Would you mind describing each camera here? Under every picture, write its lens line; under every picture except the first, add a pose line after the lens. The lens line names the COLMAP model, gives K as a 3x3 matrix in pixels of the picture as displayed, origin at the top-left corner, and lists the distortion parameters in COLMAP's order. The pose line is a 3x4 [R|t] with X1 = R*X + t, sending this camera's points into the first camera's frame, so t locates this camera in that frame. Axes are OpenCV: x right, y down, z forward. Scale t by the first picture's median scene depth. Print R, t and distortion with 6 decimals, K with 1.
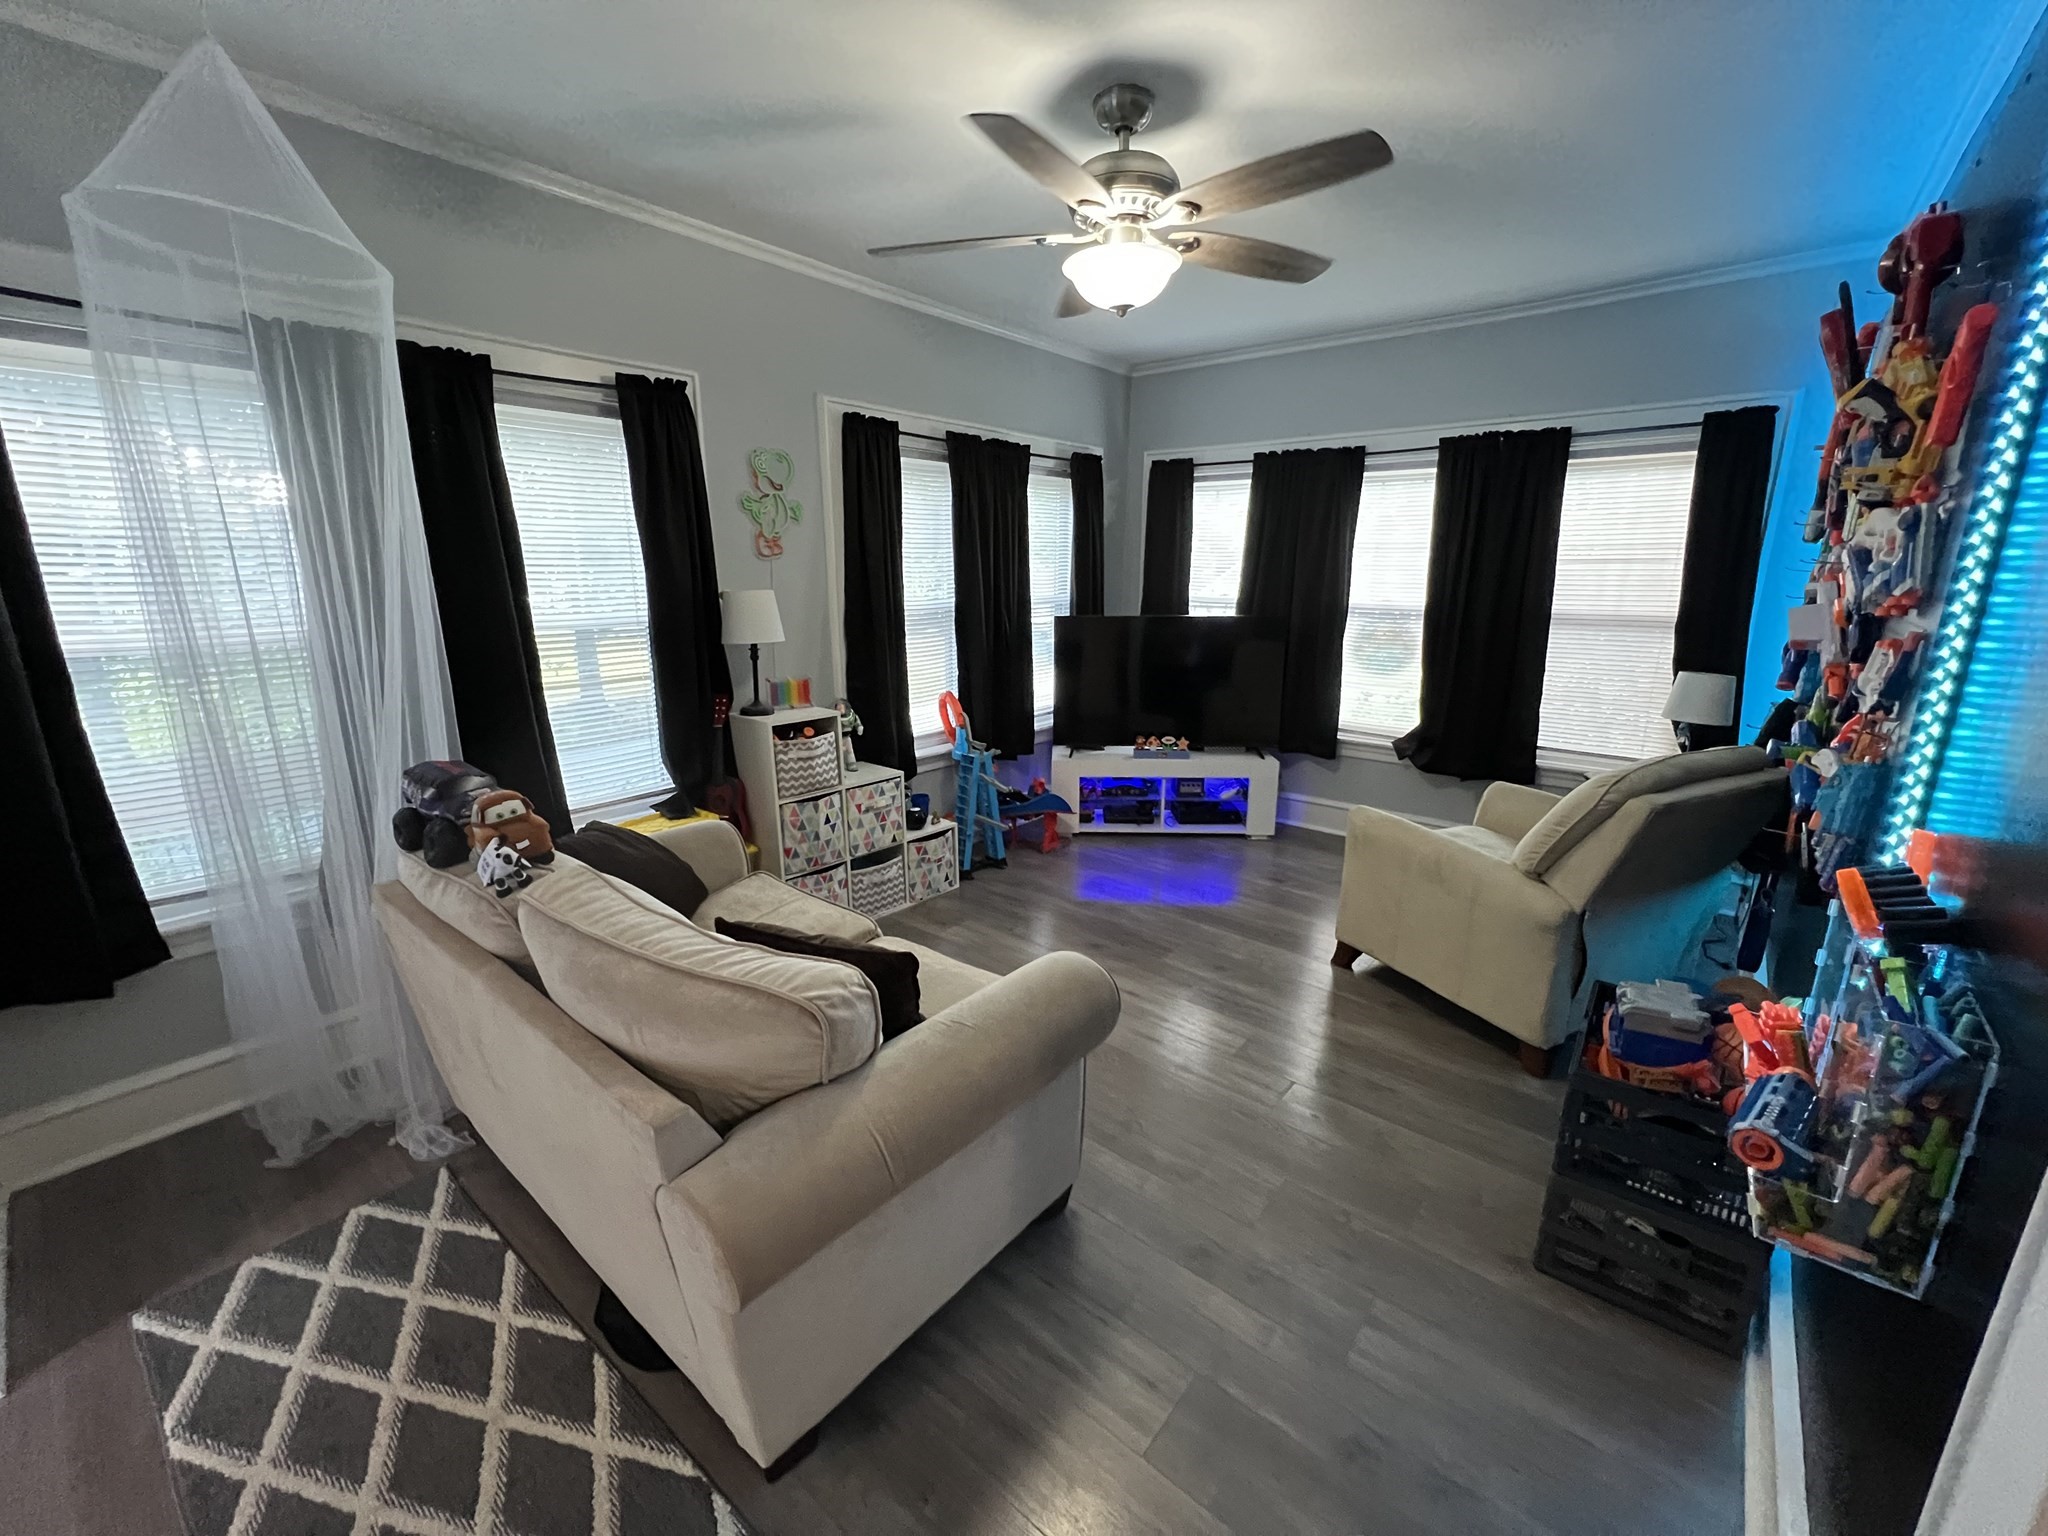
lens RADIAL K [[824.6, 0, 1027.4], [0, 824.6, 768.0], [0, 0, 1]] dist [-0.000218, 0.000063]
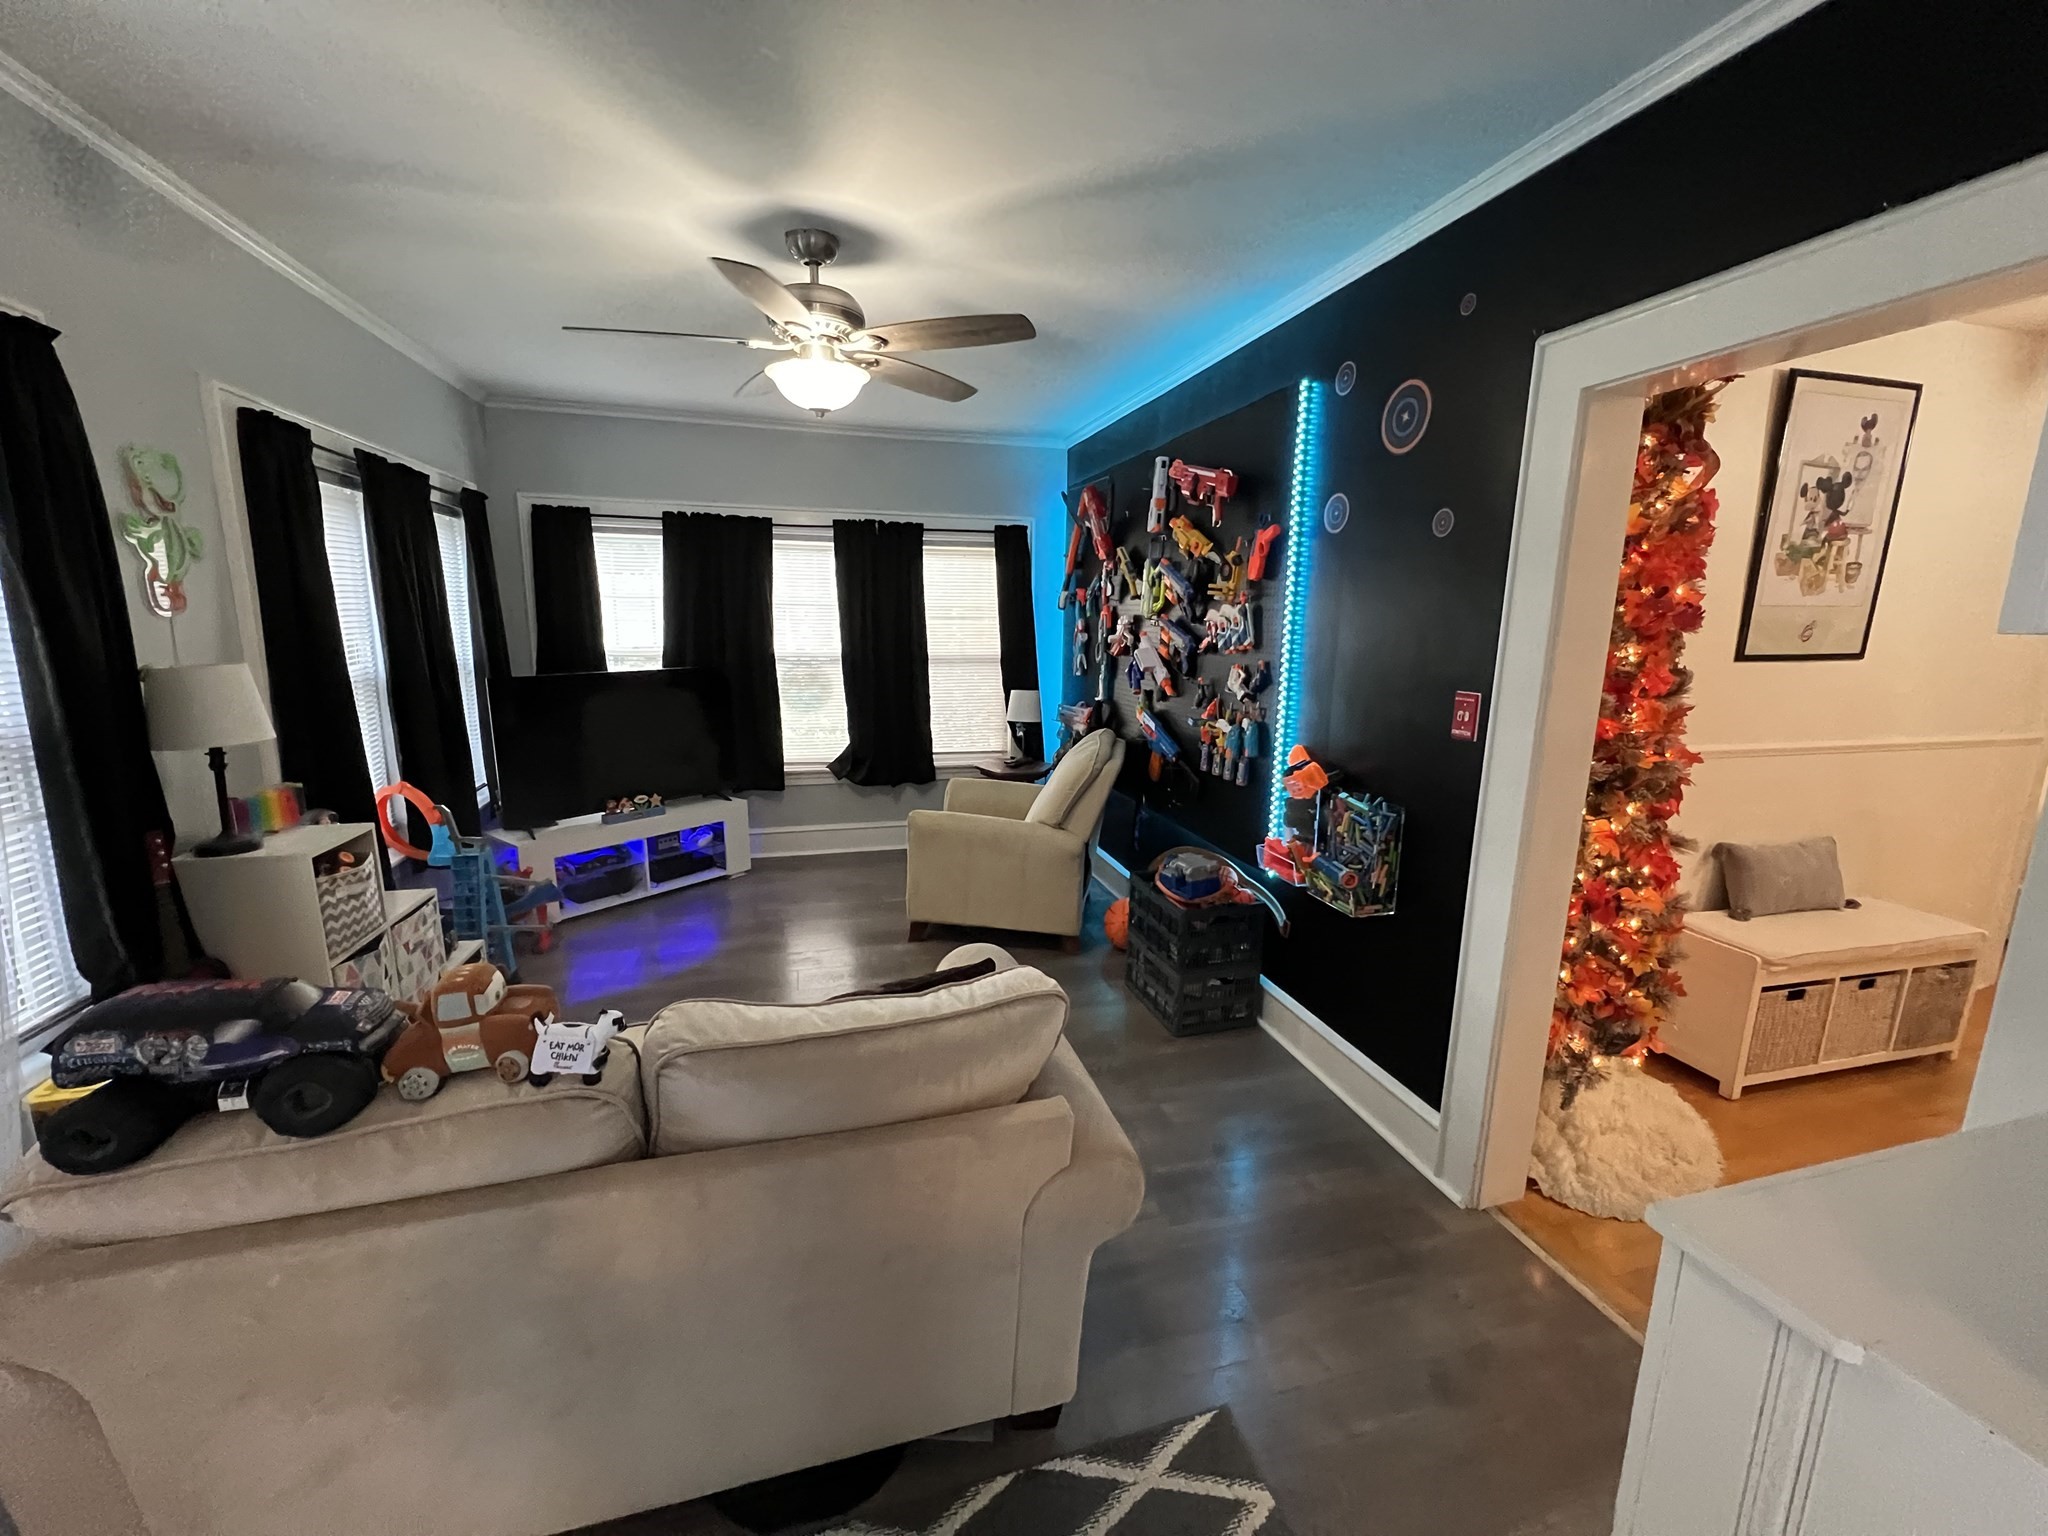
lens RADIAL K [[824.6, 0, 1027.4], [0, 824.6, 768.0], [0, 0, 1]] dist [-0.000218, 0.000063]
pose [[0.572554, -0.144761, 0.806986, -0.406795], [0.183726, 0.981911, 0.045786, -0.036727], [-0.799016, 0.122049, 0.588793, 0.084331]]
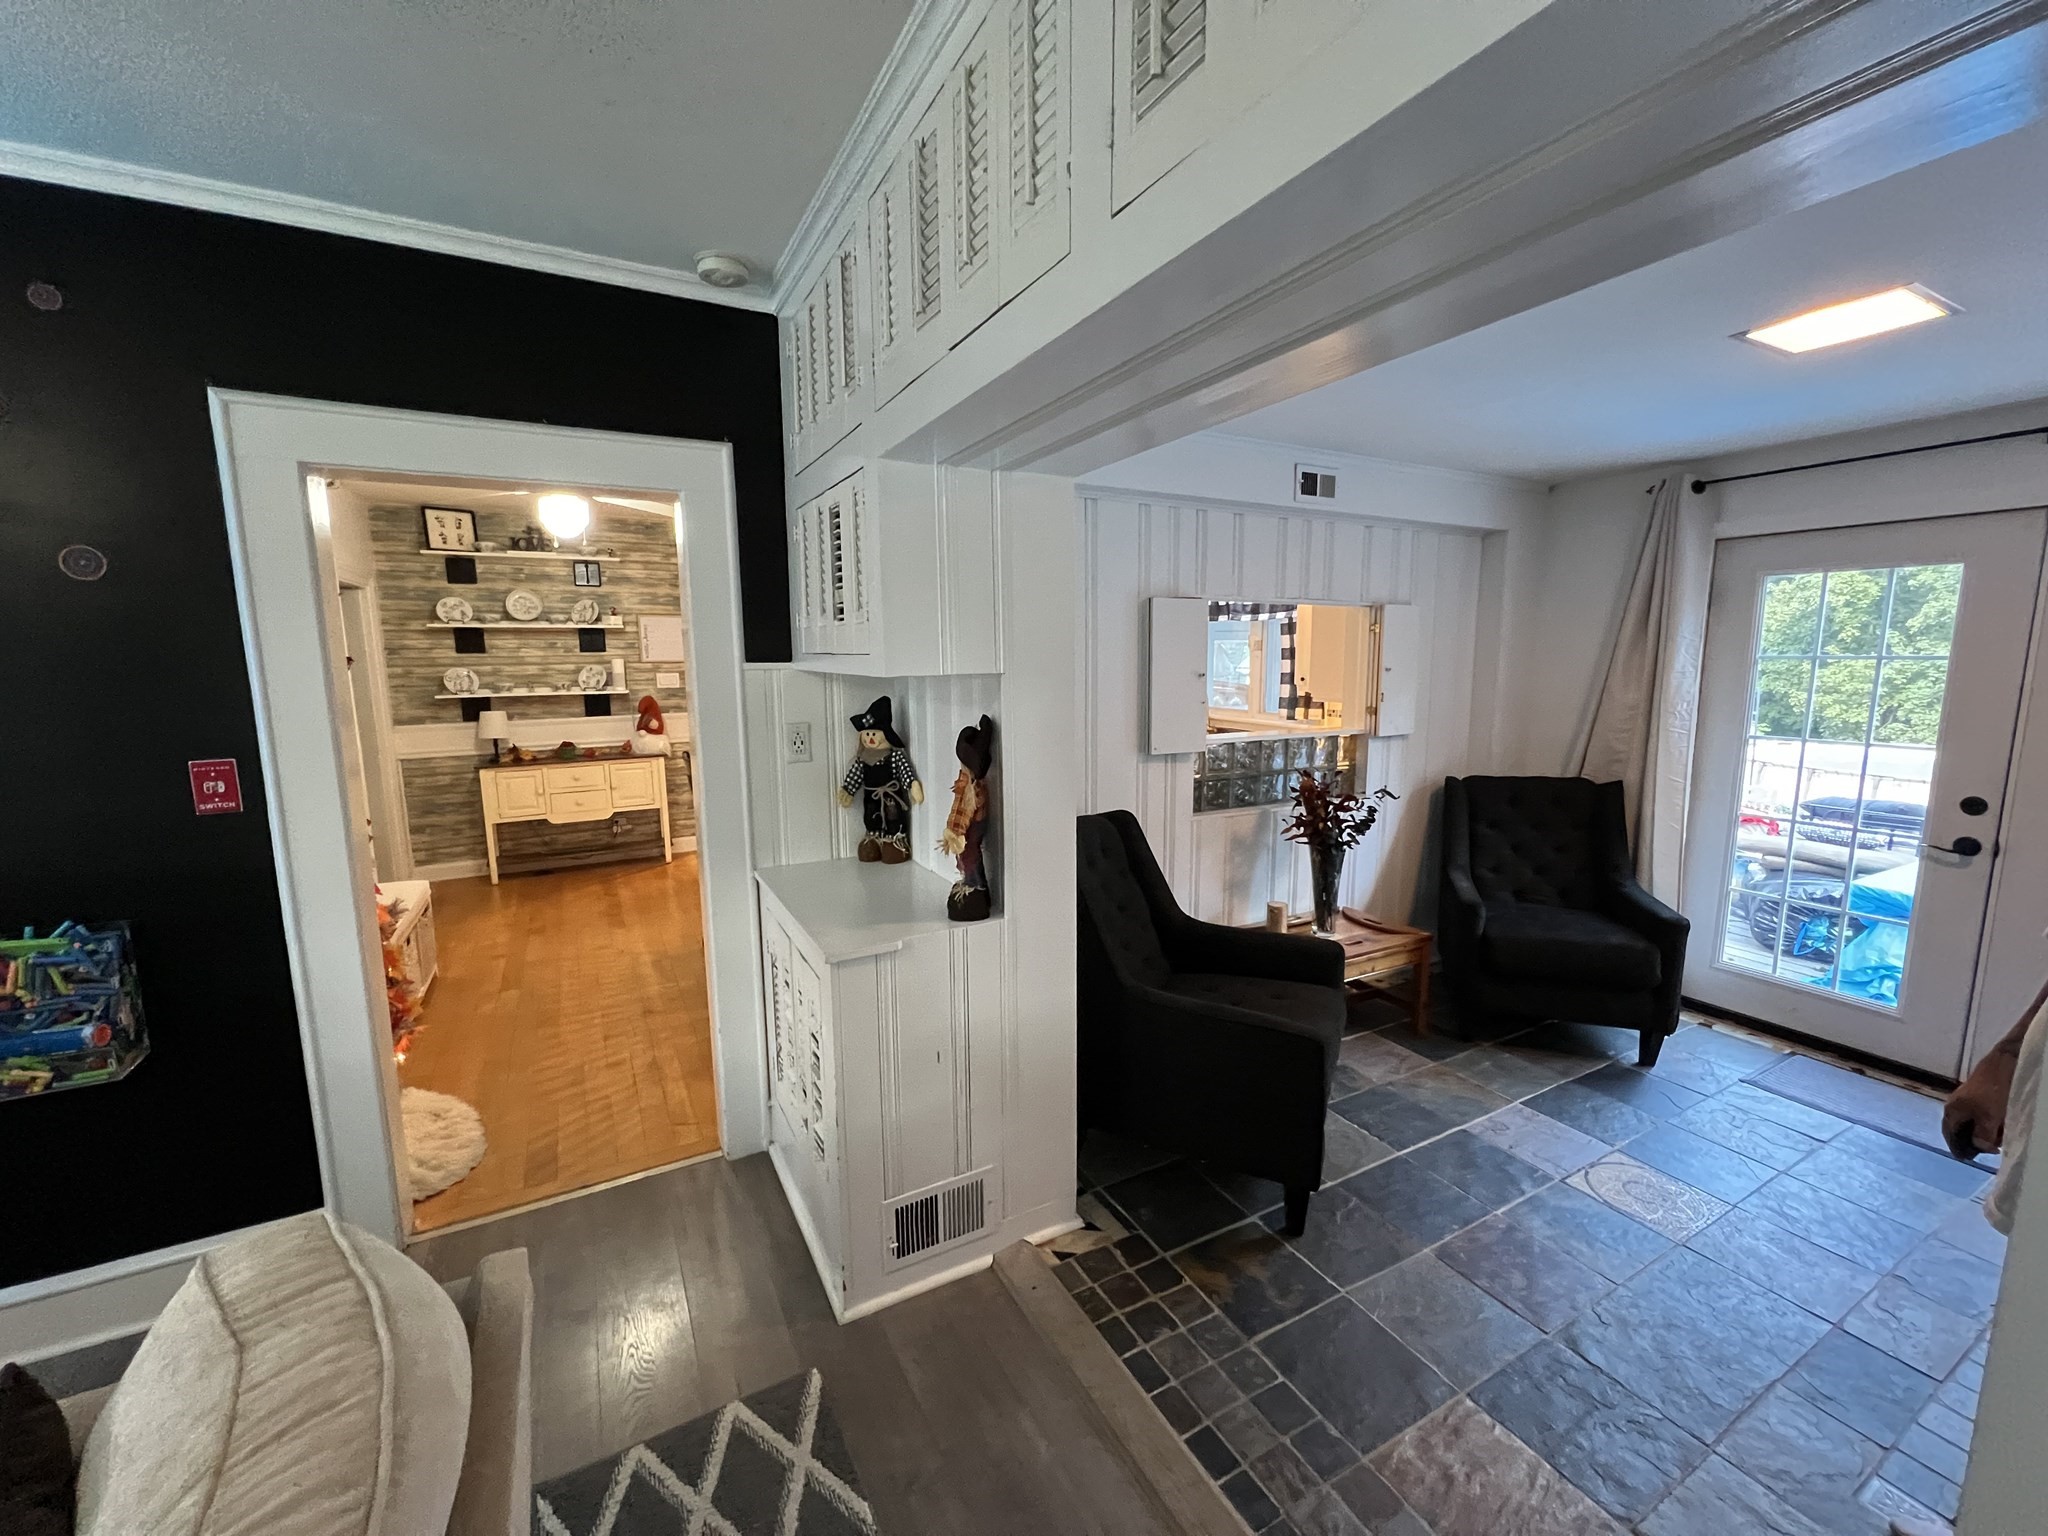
lens RADIAL K [[821.0, 0, 1024.0], [0, 821.0, 768.0], [0, 0, 1]] dist [-0.000914, 0.000510]
pose [[-0.929757, -0.043254, 0.365624, -0.416603], [0.095199, 0.931059, 0.352231, -0.138906], [-0.355653, 0.362296, -0.861541, 0.453768]]
